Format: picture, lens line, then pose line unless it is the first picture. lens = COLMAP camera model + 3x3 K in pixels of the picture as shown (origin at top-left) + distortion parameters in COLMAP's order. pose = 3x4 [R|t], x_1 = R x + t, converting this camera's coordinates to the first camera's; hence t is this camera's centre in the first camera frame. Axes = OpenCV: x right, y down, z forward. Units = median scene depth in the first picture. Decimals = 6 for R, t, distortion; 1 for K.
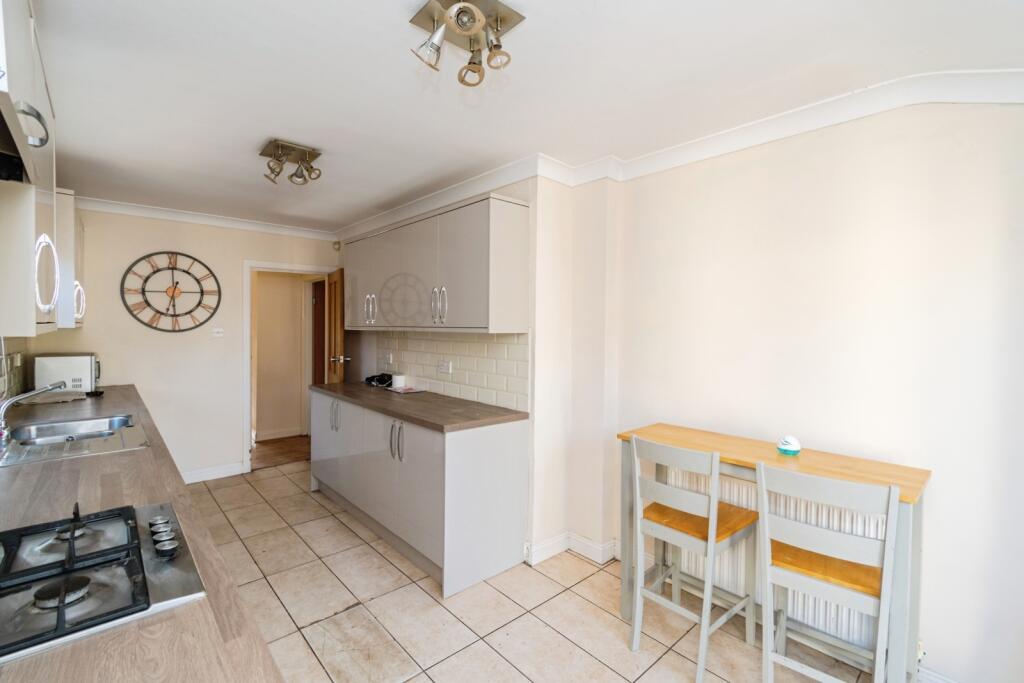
lens RADIAL K [[455.5, 0, 511.9], [0, 455.5, 323.2], [0, 0, 1]] dist [0.001011, 0.000034]
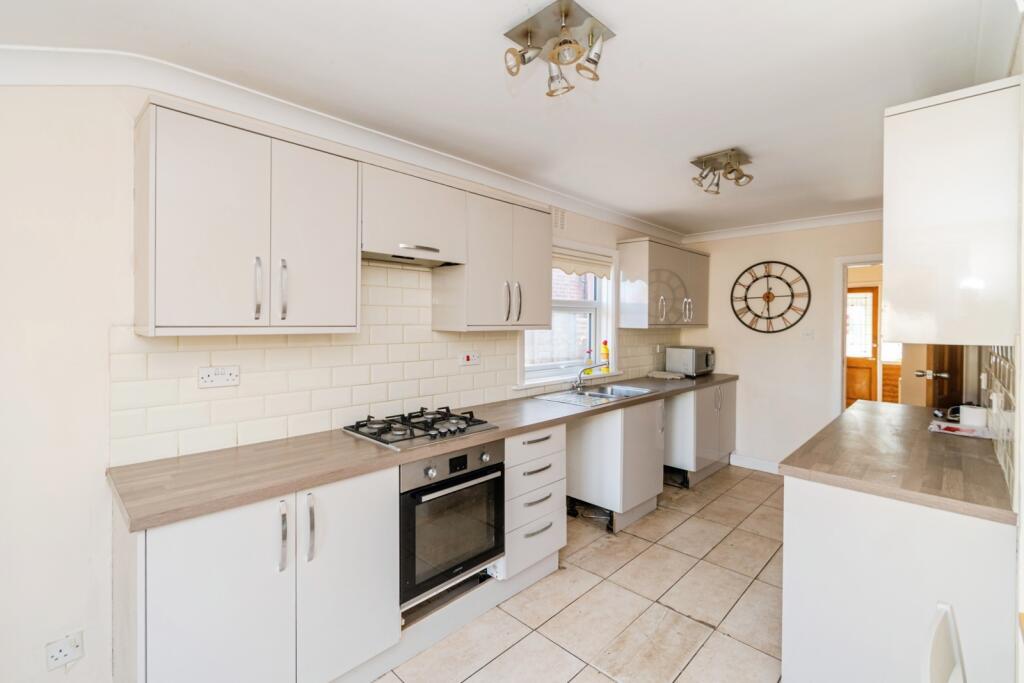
lens RADIAL K [[455.5, 0, 511.9], [0, 455.5, 323.2], [0, 0, 1]] dist [0.001011, 0.000034]
pose [[0.056506, -0.001674, -0.998401, 0.336753], [0.004848, 0.999987, -0.001403, -0.006142], [0.998390, -0.004761, 0.056514, 0.313400]]
